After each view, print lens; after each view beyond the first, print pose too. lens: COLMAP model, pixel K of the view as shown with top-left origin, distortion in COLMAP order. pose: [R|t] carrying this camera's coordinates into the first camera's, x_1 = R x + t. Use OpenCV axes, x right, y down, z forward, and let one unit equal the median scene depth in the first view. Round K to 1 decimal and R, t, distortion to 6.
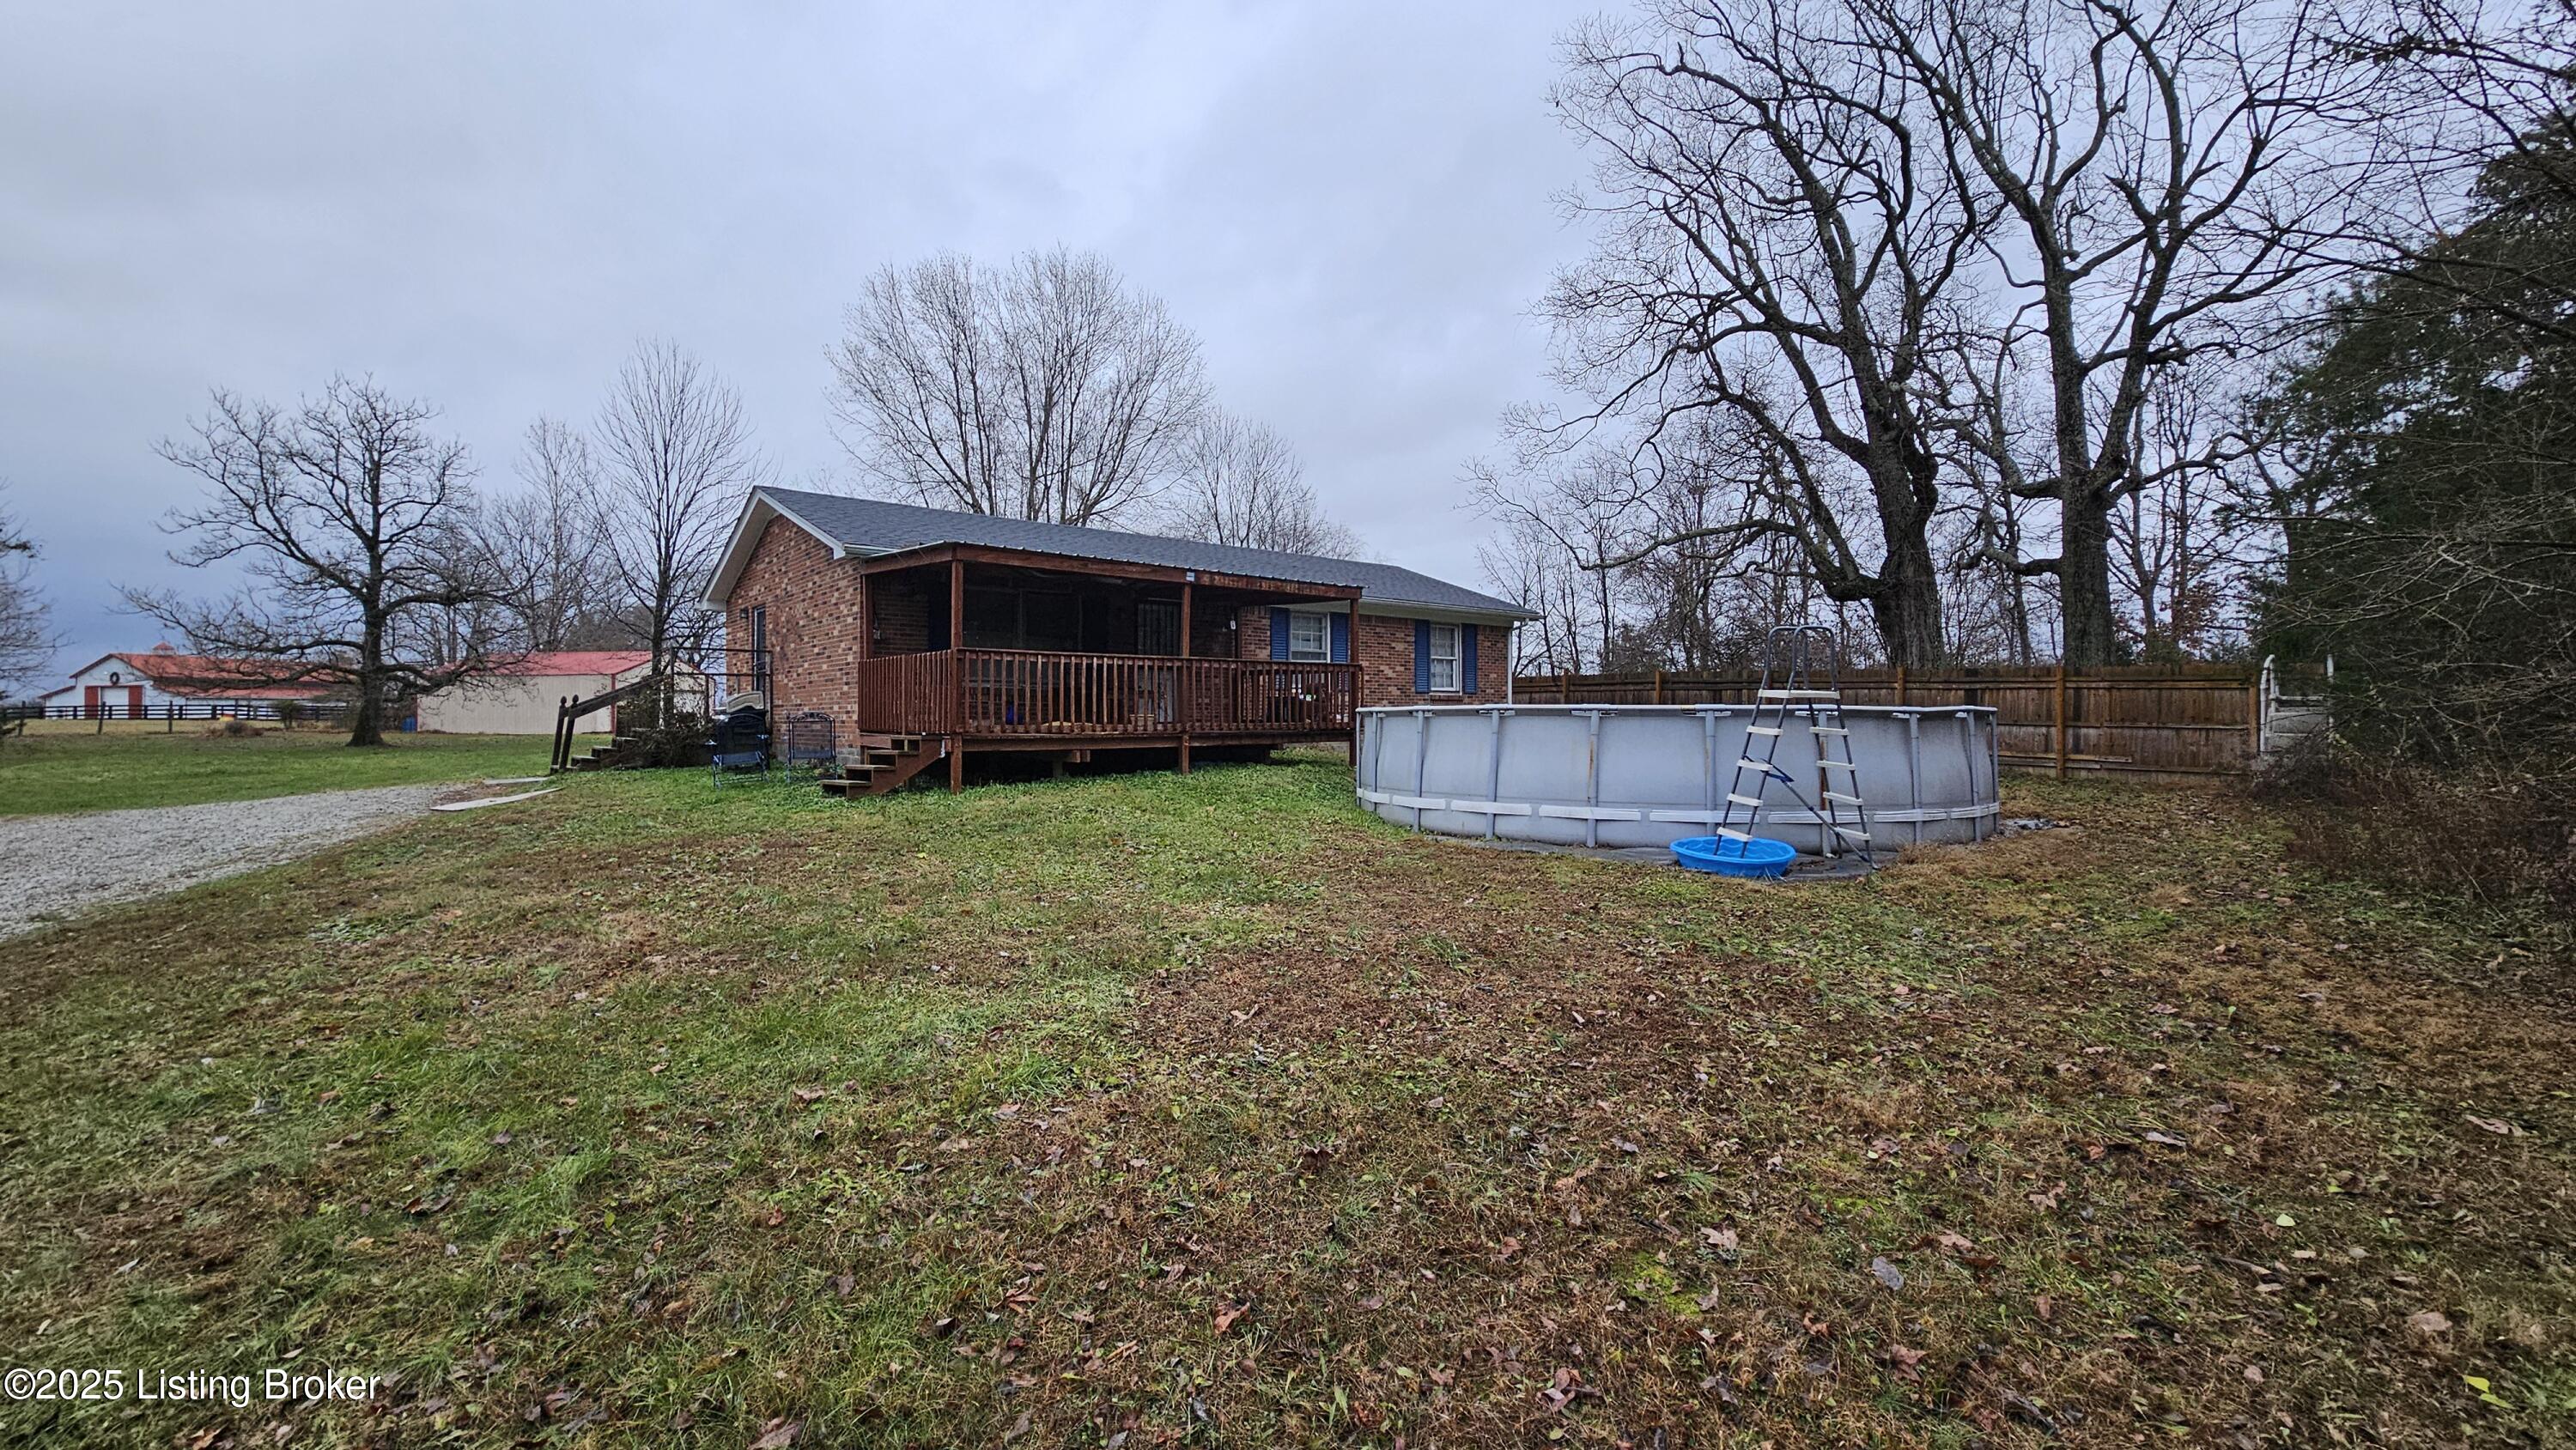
lens RADIAL K [[1056.9, 0, 1291.1], [0, 1056.9, 721.8], [0, 0, 1]] dist [-0.001530, 0.000908]
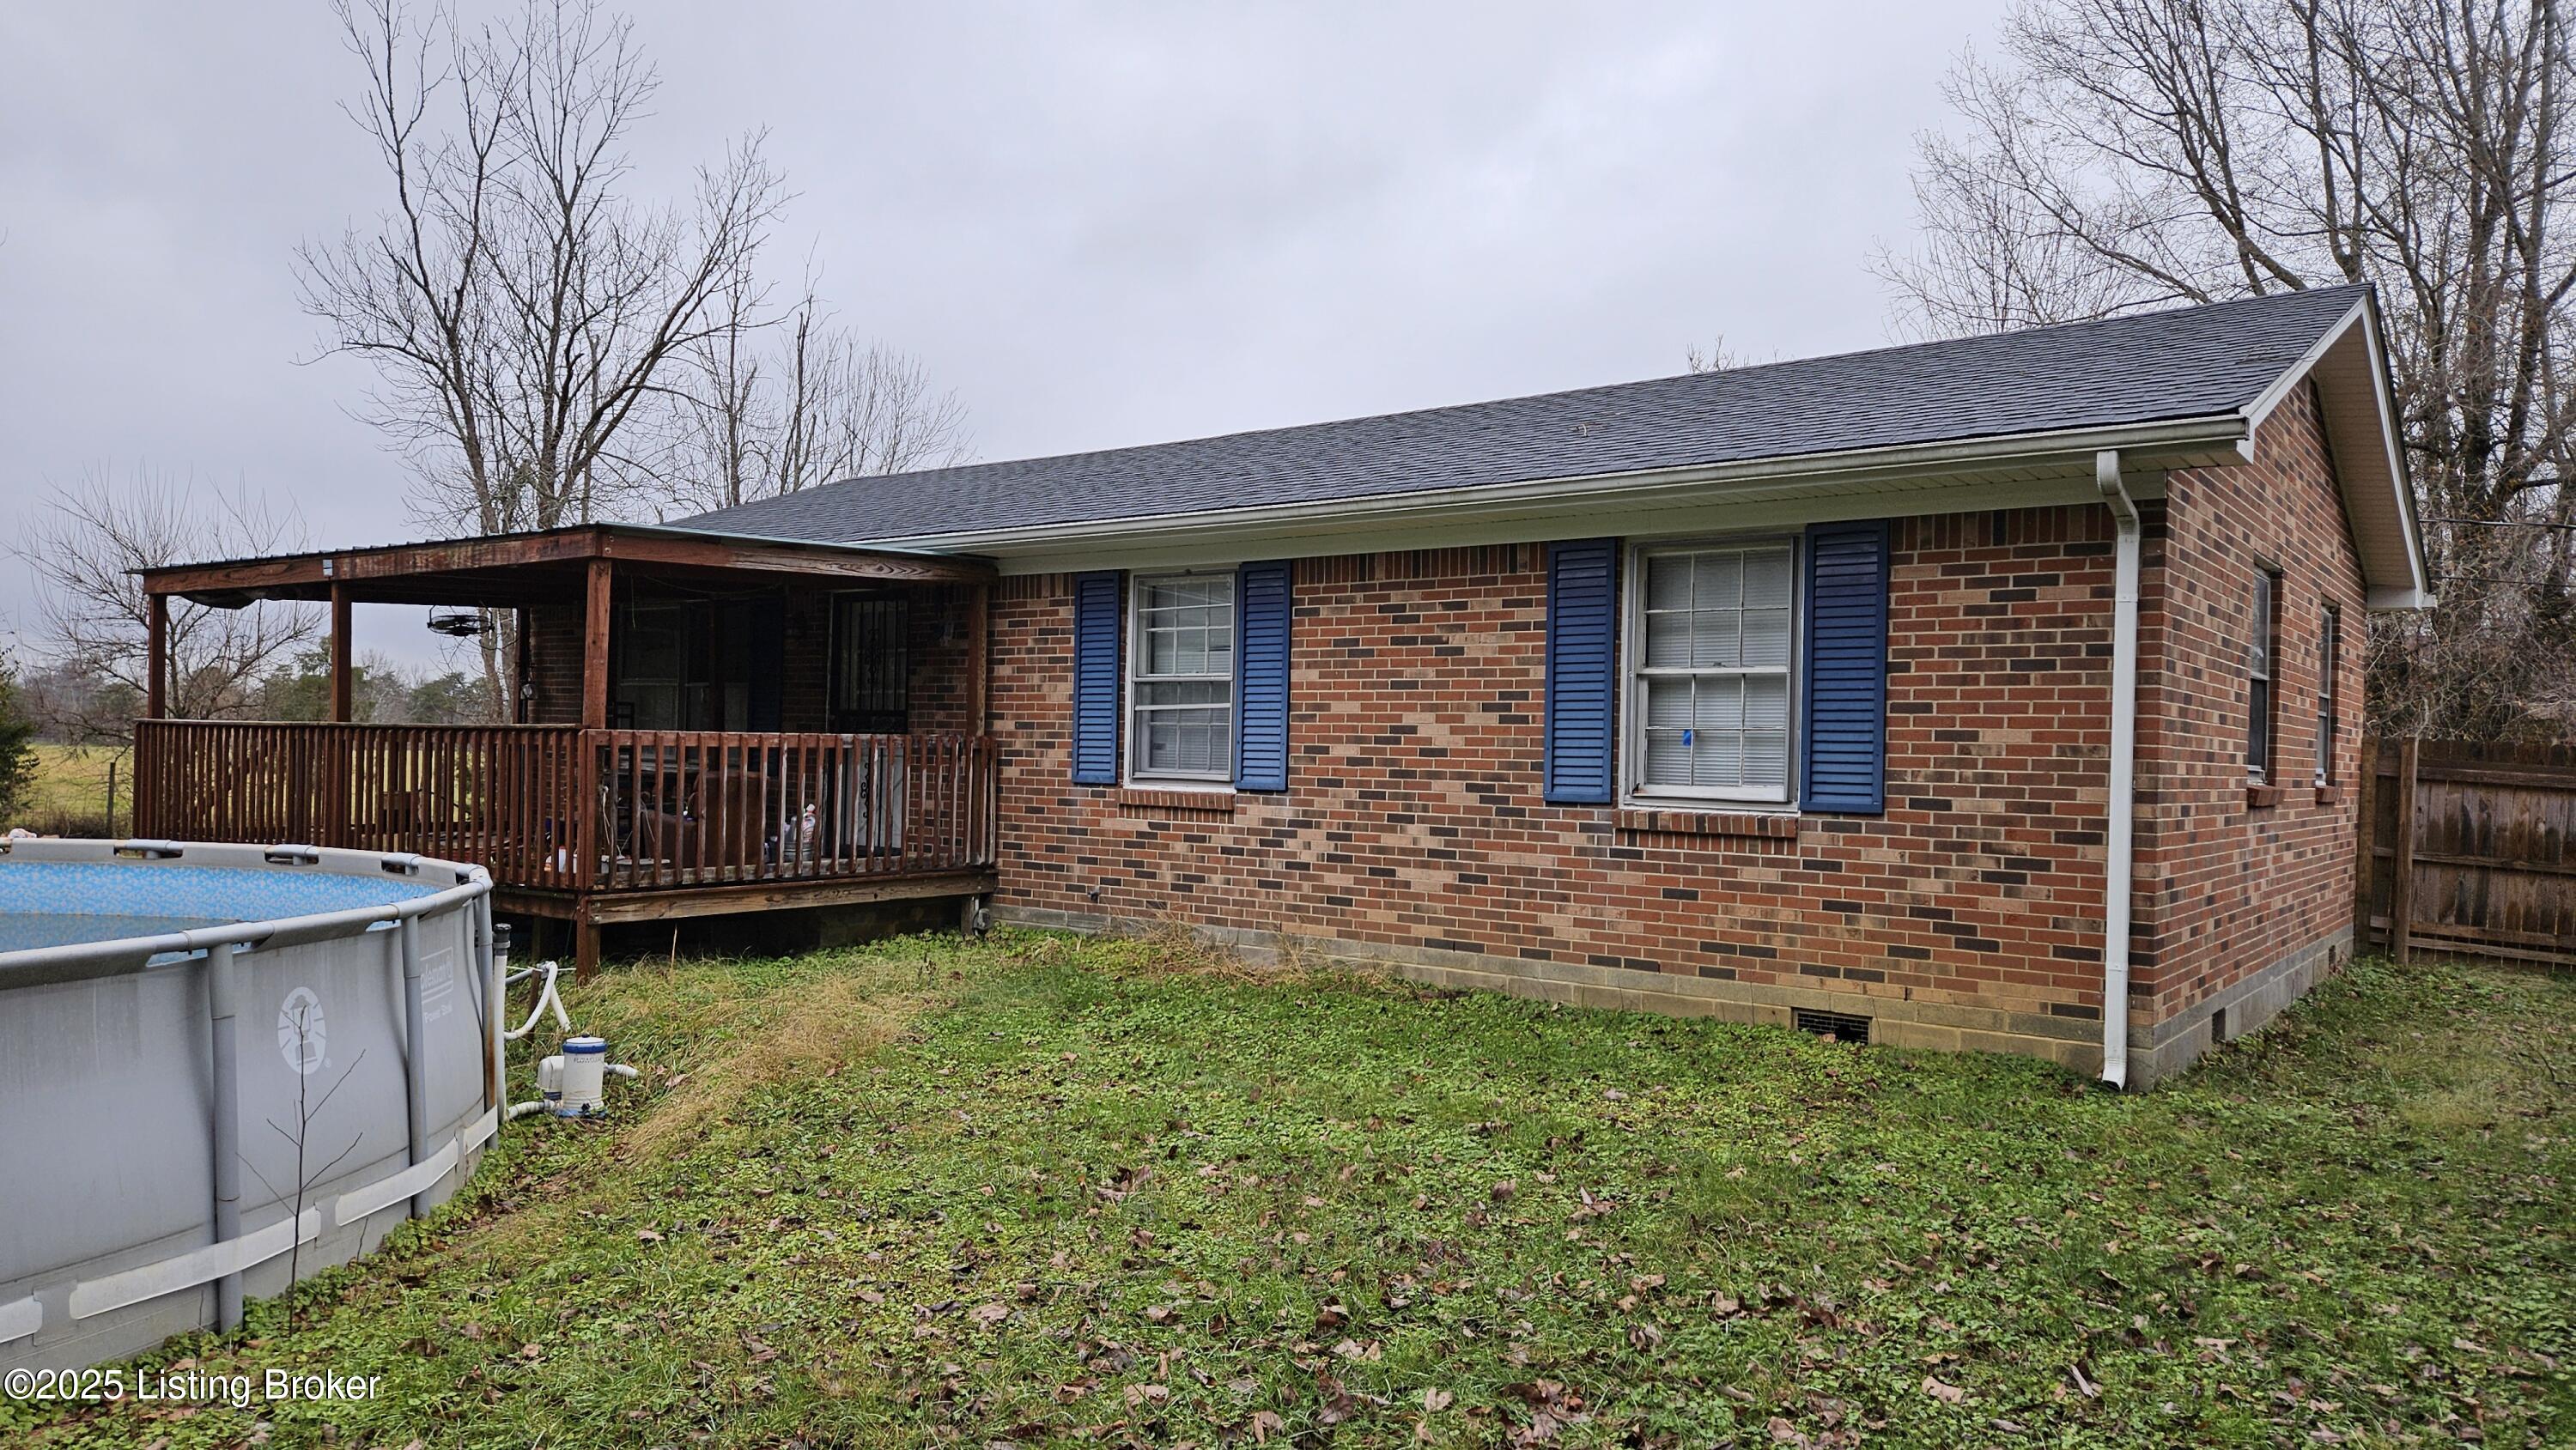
lens RADIAL K [[1709.8, 0, 1284.8], [0, 1709.8, 759.0], [0, 0, 1]] dist [0.083591, -0.070496]
pose [[0.222884, 0.009255, -0.974801, 0.711014], [-0.027432, 0.999618, 0.003219, -0.049541], [0.974459, 0.026024, 0.223053, 1.069986]]
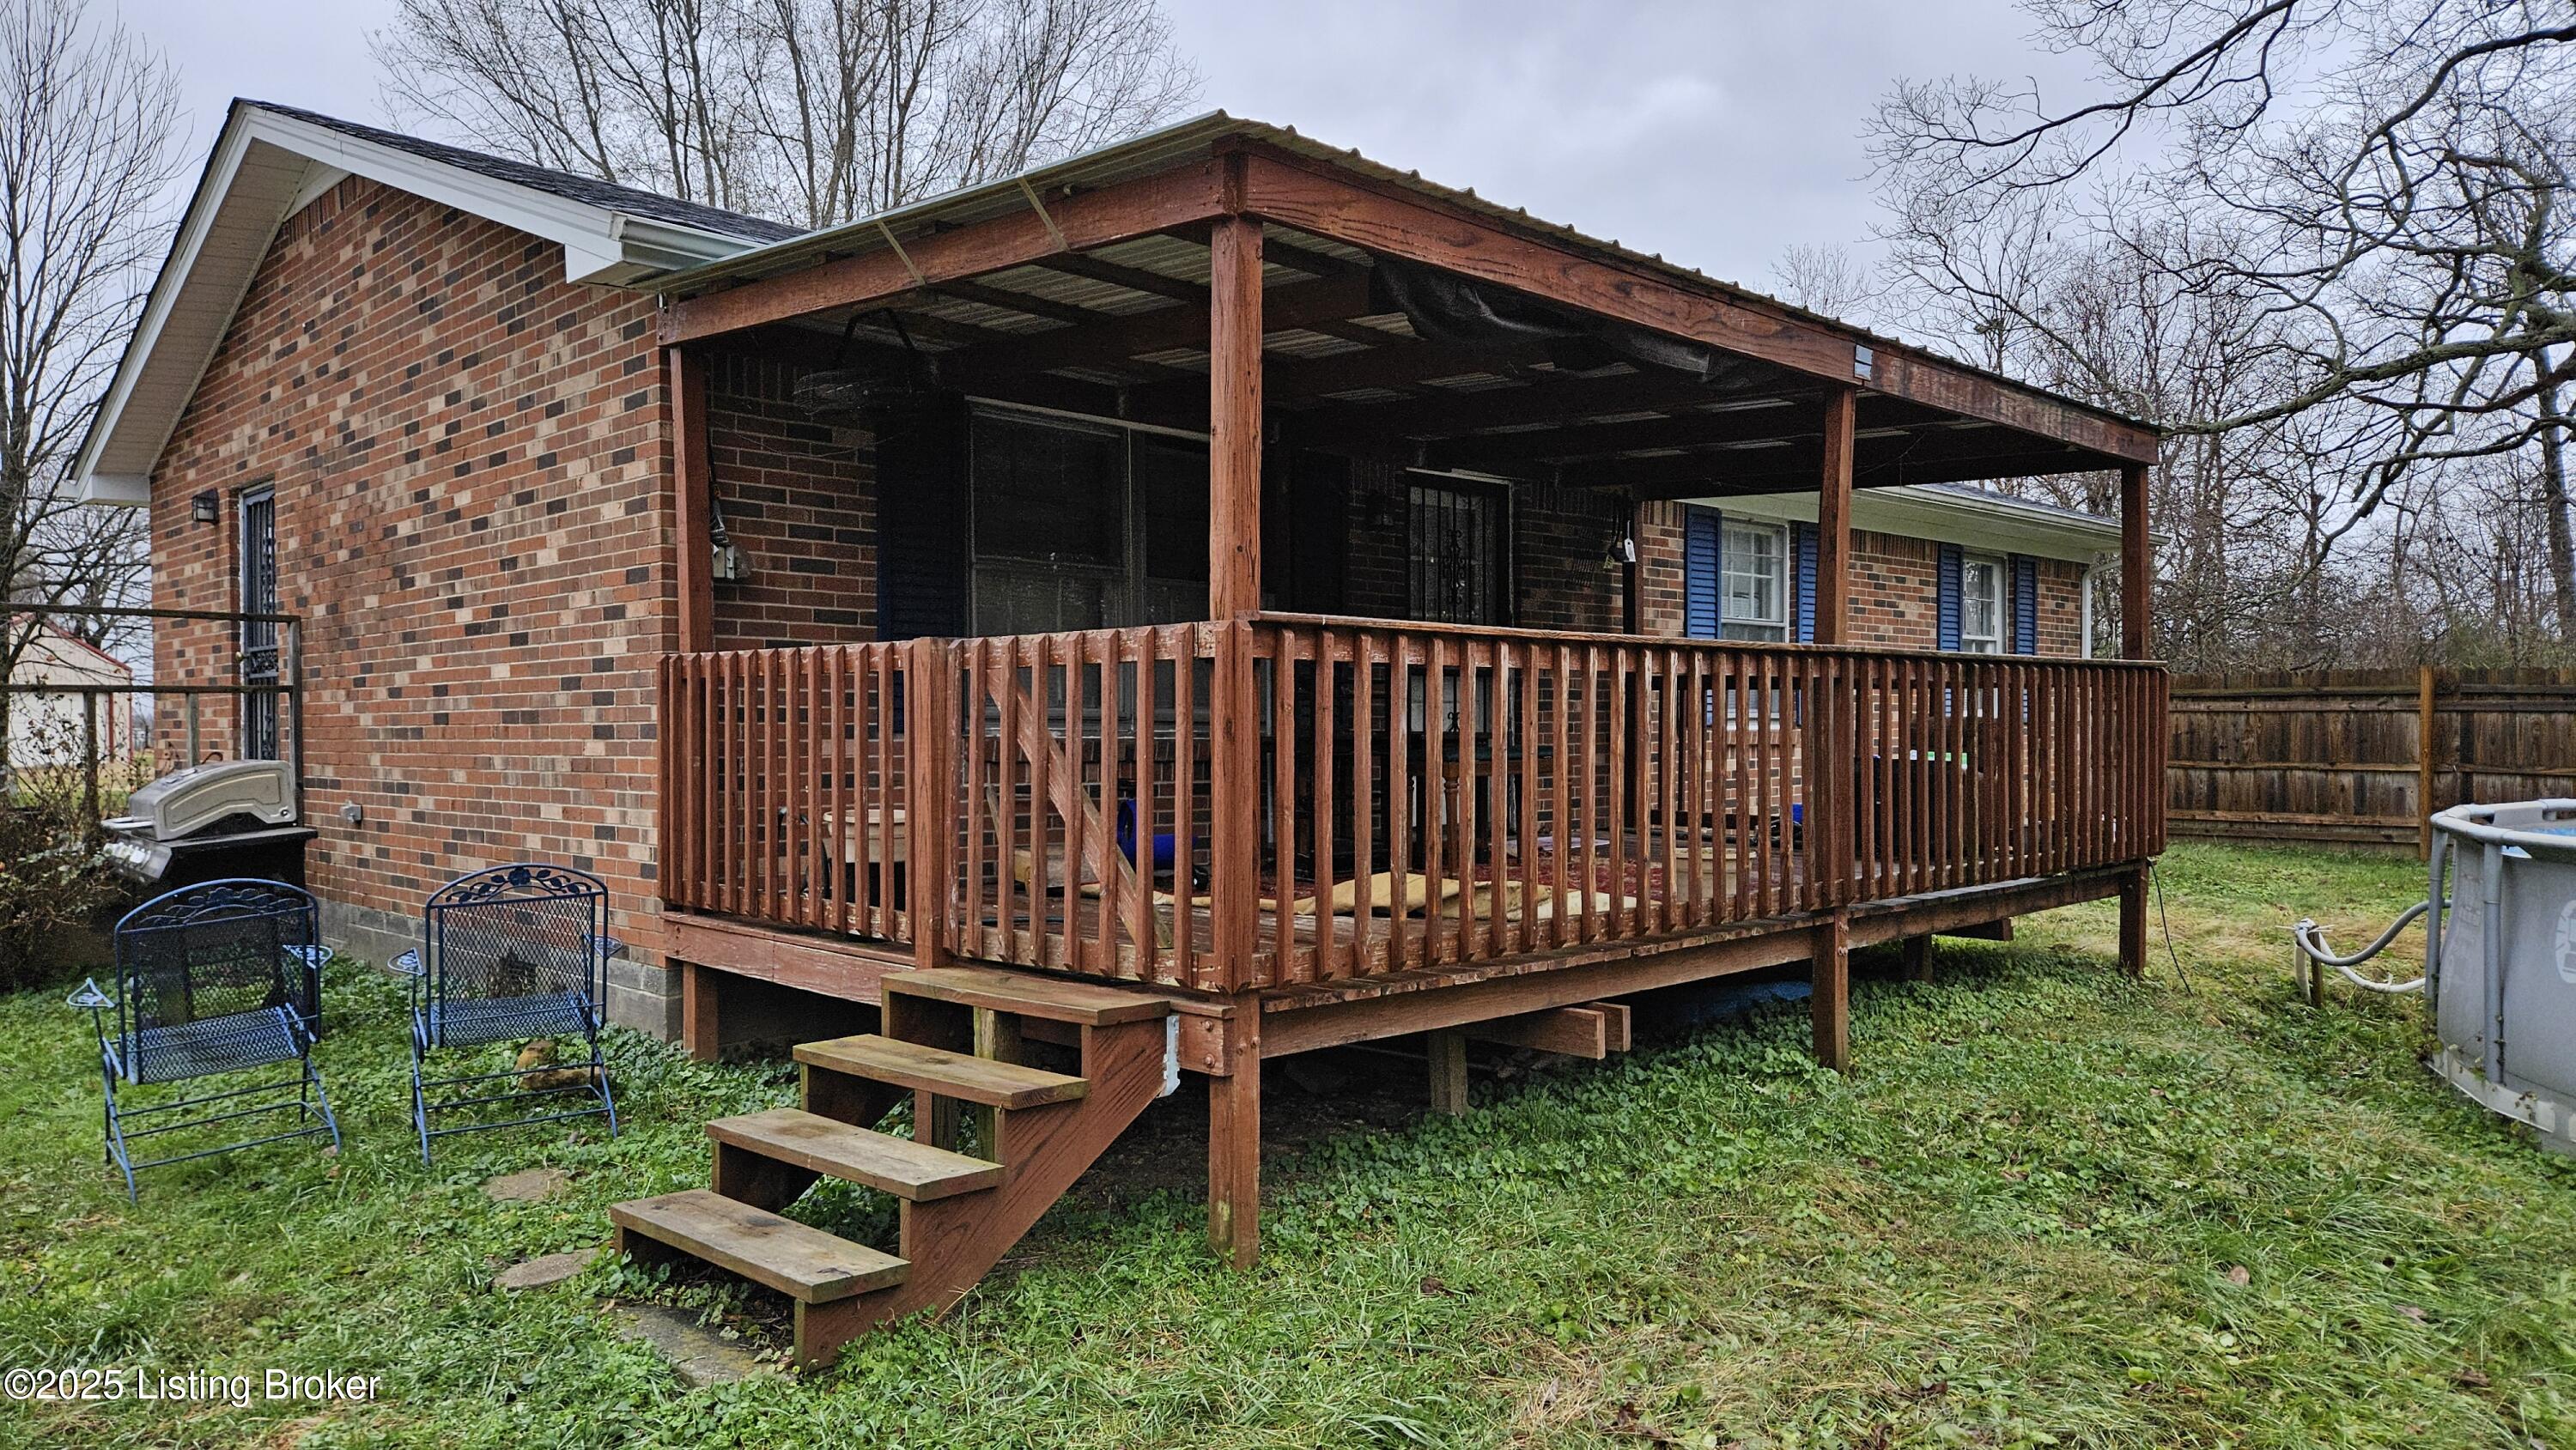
lens RADIAL K [[1709.8, 0, 1260.2], [0, 1709.8, 756.3], [0, 0, 1]] dist [0.083591, -0.070496]
pose [[0.997337, -0.003525, 0.072852, -0.245722], [0.002538, 0.999904, 0.013632, -0.031994], [-0.072893, -0.013411, 0.997250, 0.460513]]
